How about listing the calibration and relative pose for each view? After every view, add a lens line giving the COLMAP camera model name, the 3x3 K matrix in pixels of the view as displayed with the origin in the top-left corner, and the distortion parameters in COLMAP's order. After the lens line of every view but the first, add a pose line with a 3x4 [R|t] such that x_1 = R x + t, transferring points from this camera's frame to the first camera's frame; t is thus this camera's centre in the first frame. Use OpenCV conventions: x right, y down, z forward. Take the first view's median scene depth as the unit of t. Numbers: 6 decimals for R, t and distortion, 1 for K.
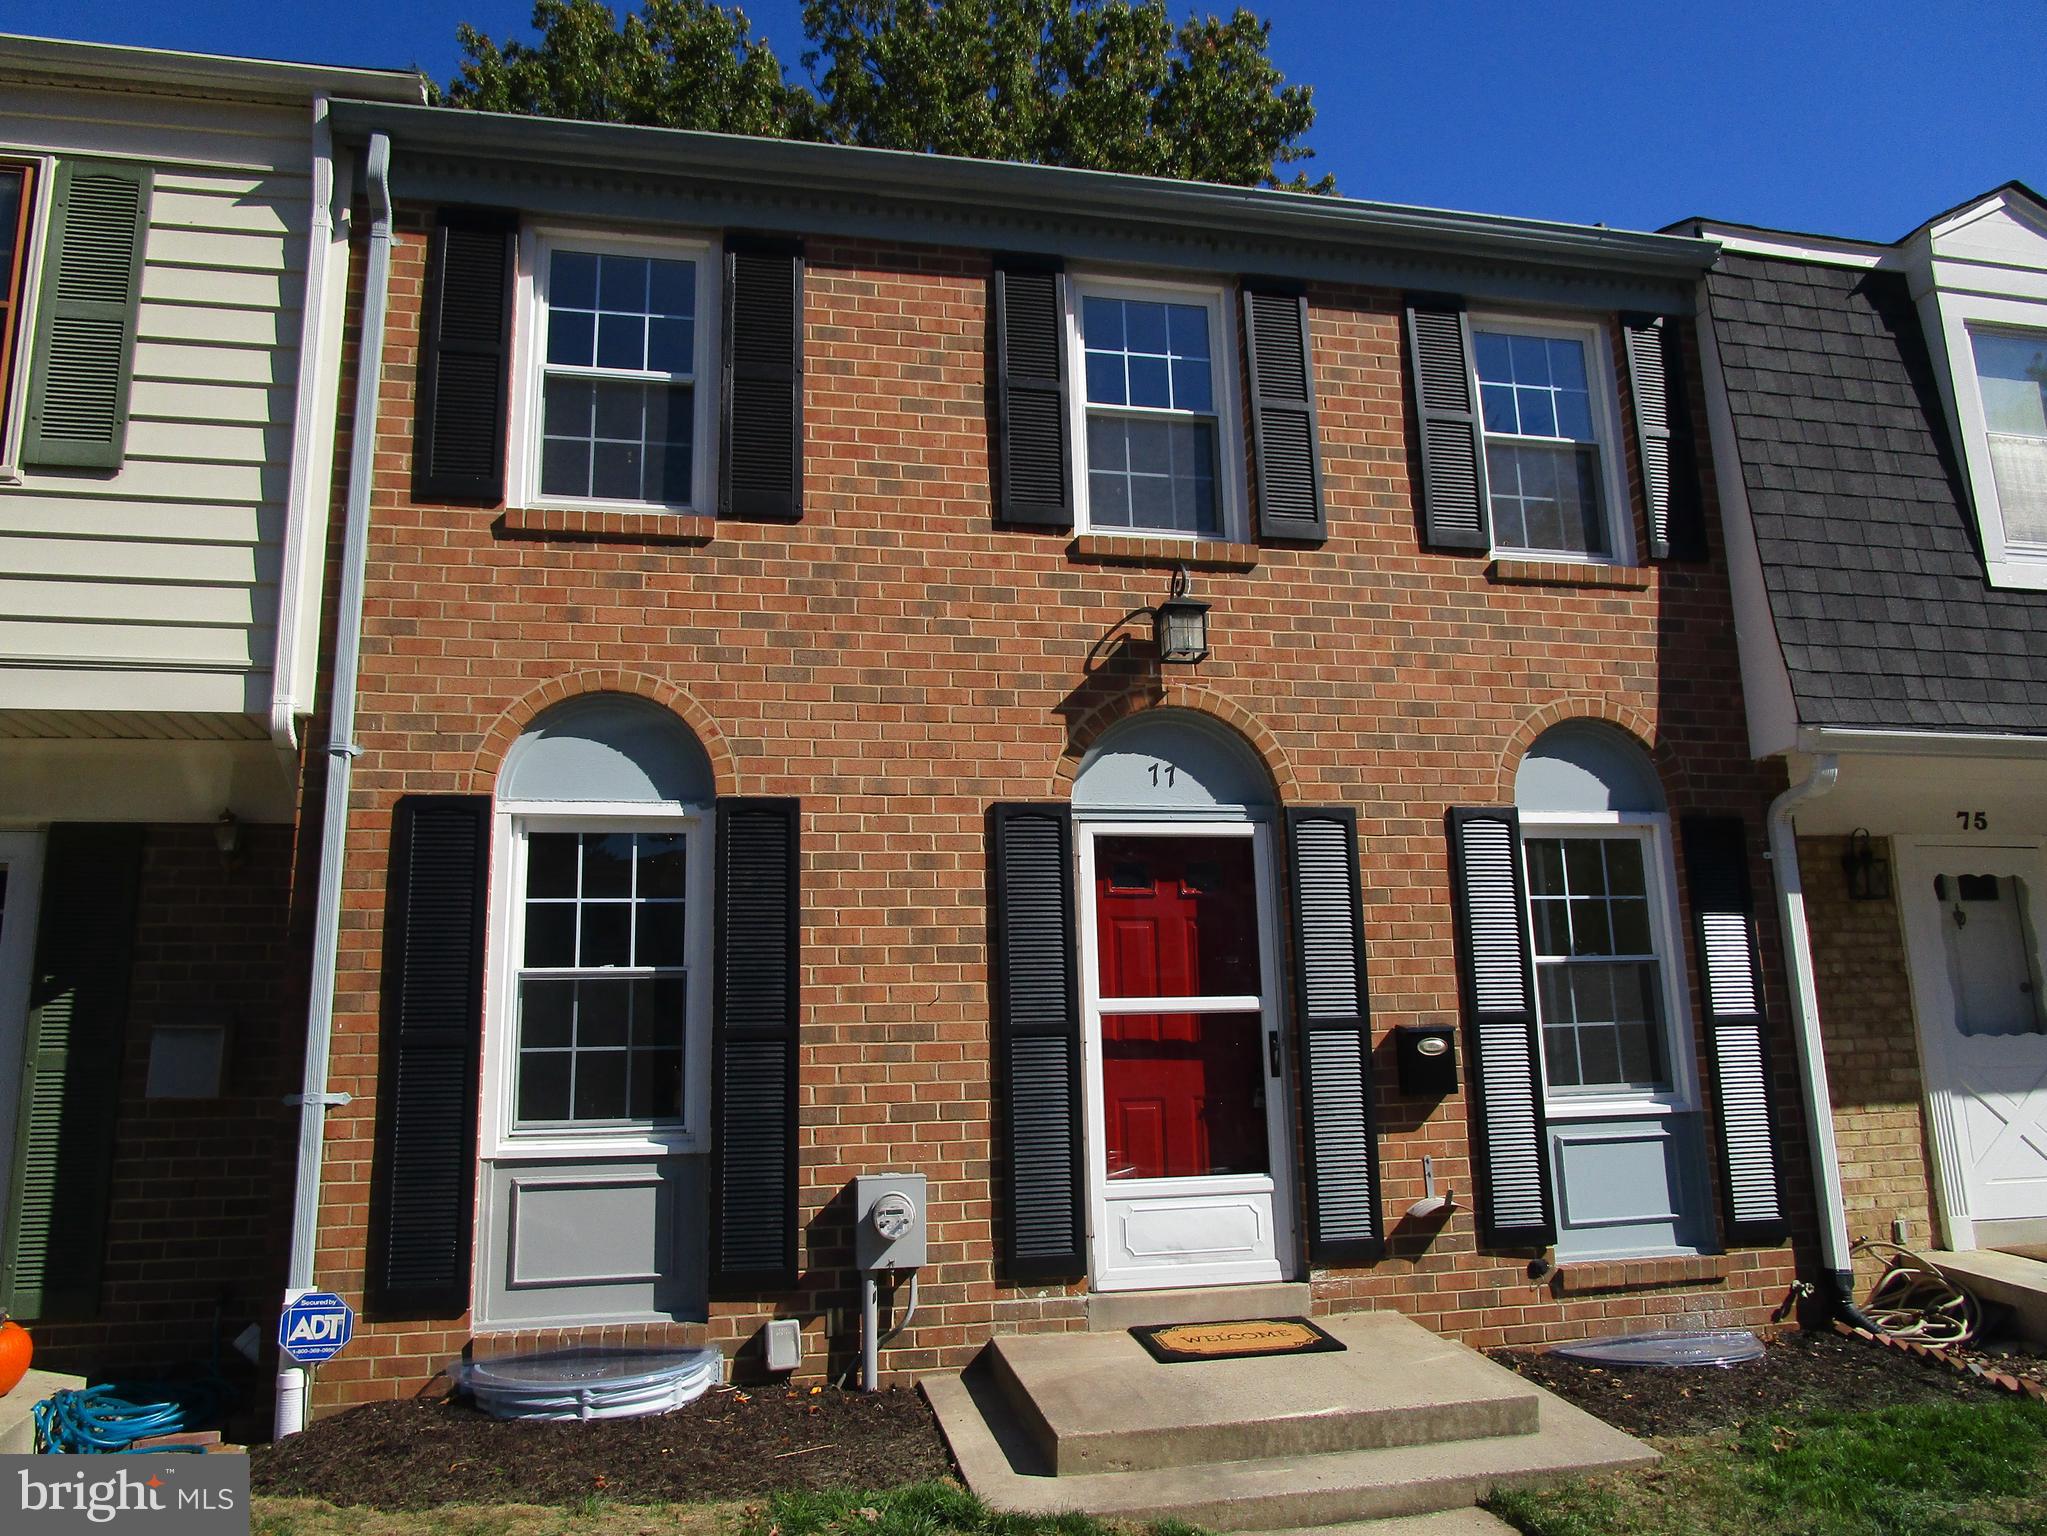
lens RADIAL K [[1432.3, 0, 1017.6], [0, 1432.3, 772.3], [0, 0, 1]] dist [-0.030360, -0.003388]
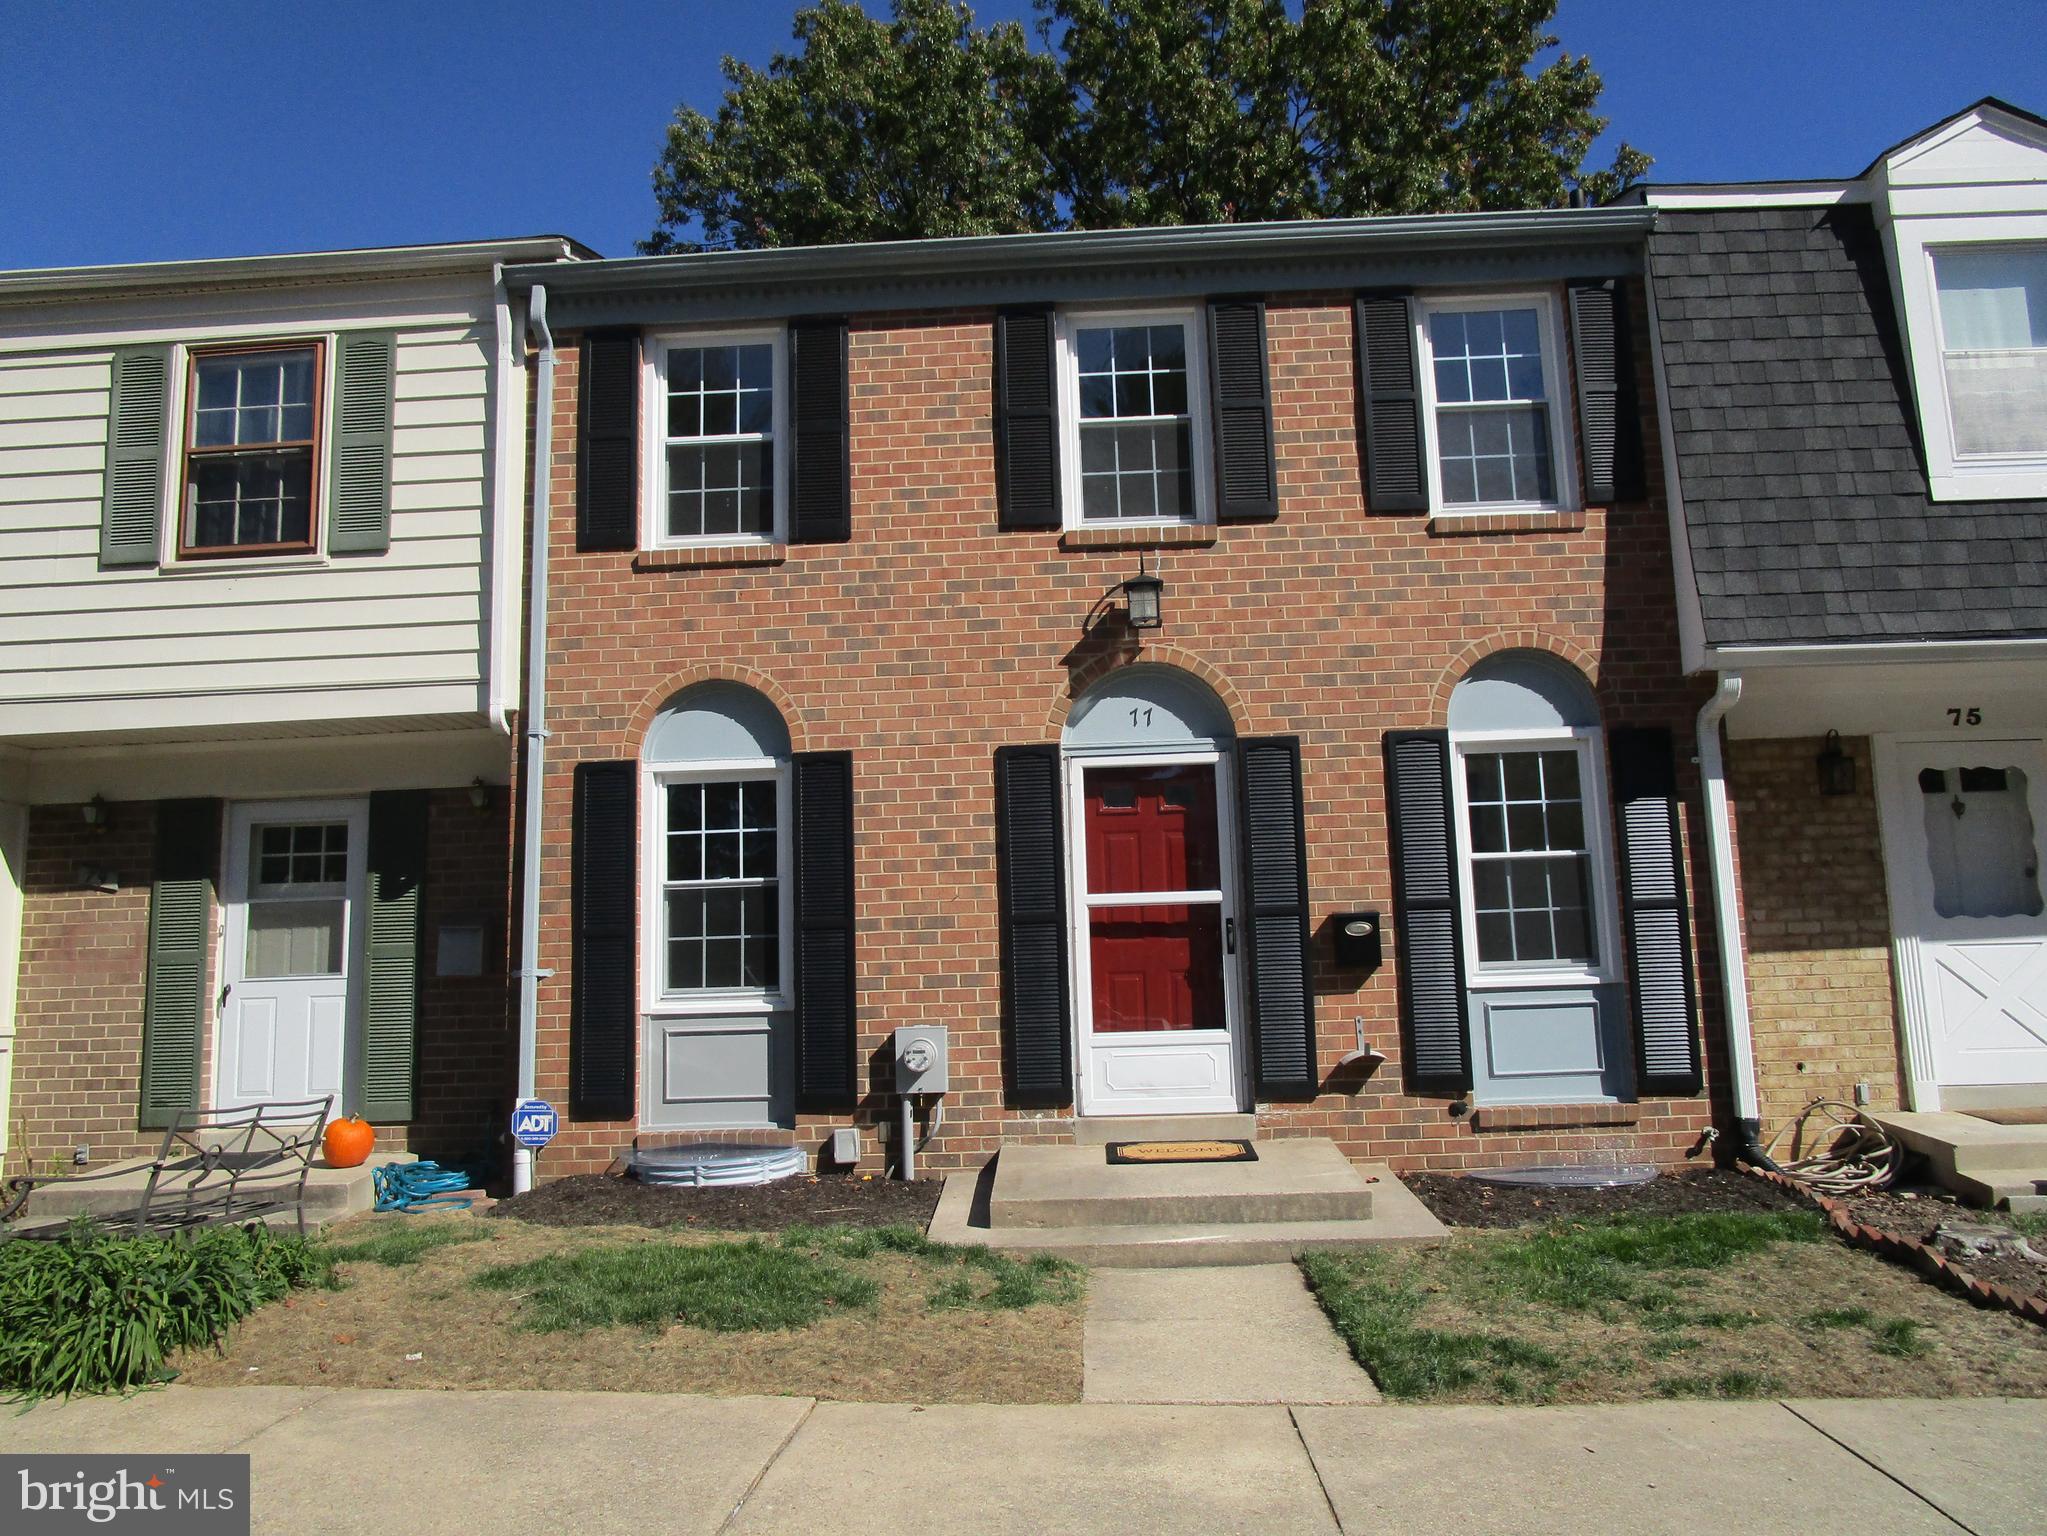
lens RADIAL K [[1427.8, 0, 1029.0], [0, 1427.8, 780.6], [0, 0, 1]] dist [-0.038589, 0.000298]
pose [[0.969011, -0.039071, -0.243908, 0.314053], [0.054268, 0.996960, 0.055900, -0.018560], [0.240983, -0.067405, 0.968186, -0.242711]]
